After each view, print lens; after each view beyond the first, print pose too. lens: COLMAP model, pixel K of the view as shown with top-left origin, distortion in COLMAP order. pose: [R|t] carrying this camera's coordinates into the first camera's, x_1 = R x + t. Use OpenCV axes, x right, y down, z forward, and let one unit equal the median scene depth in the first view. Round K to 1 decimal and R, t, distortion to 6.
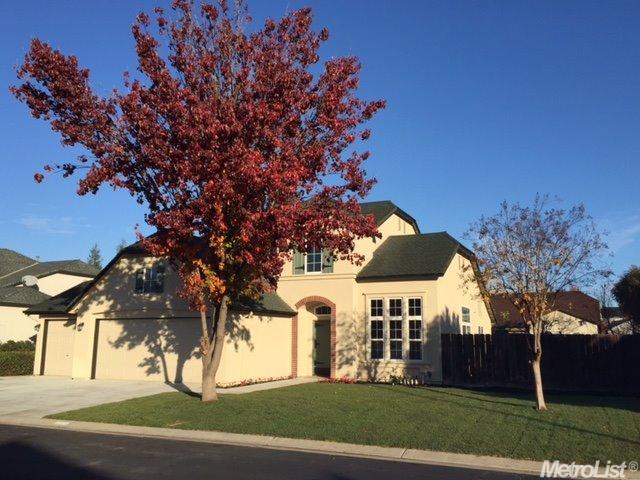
lens RADIAL K [[580.9, 0, 320.0], [0, 580.9, 240.0], [0, 0, 1]] dist [0.047701, 0.002411]
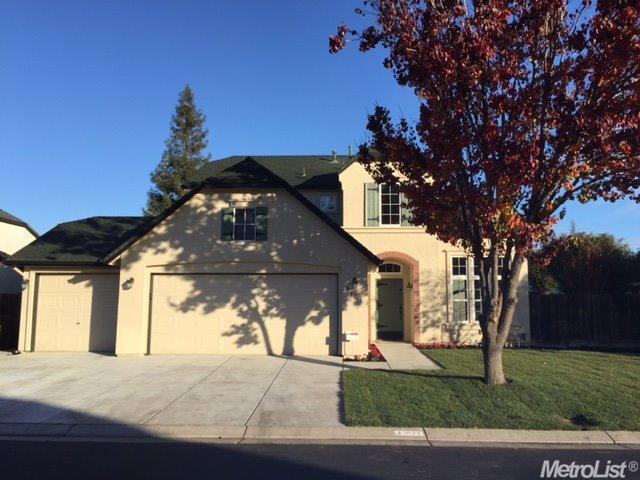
lens RADIAL K [[544.0, 0, 320.0], [0, 544.0, 240.0], [0, 0, 1]] dist [0.087988, -0.121522]
pose [[0.922793, 0.037575, 0.383459, -0.460141], [-0.061699, 0.996801, 0.050801, 0.046766], [-0.380323, -0.070538, 0.922160, 0.297334]]
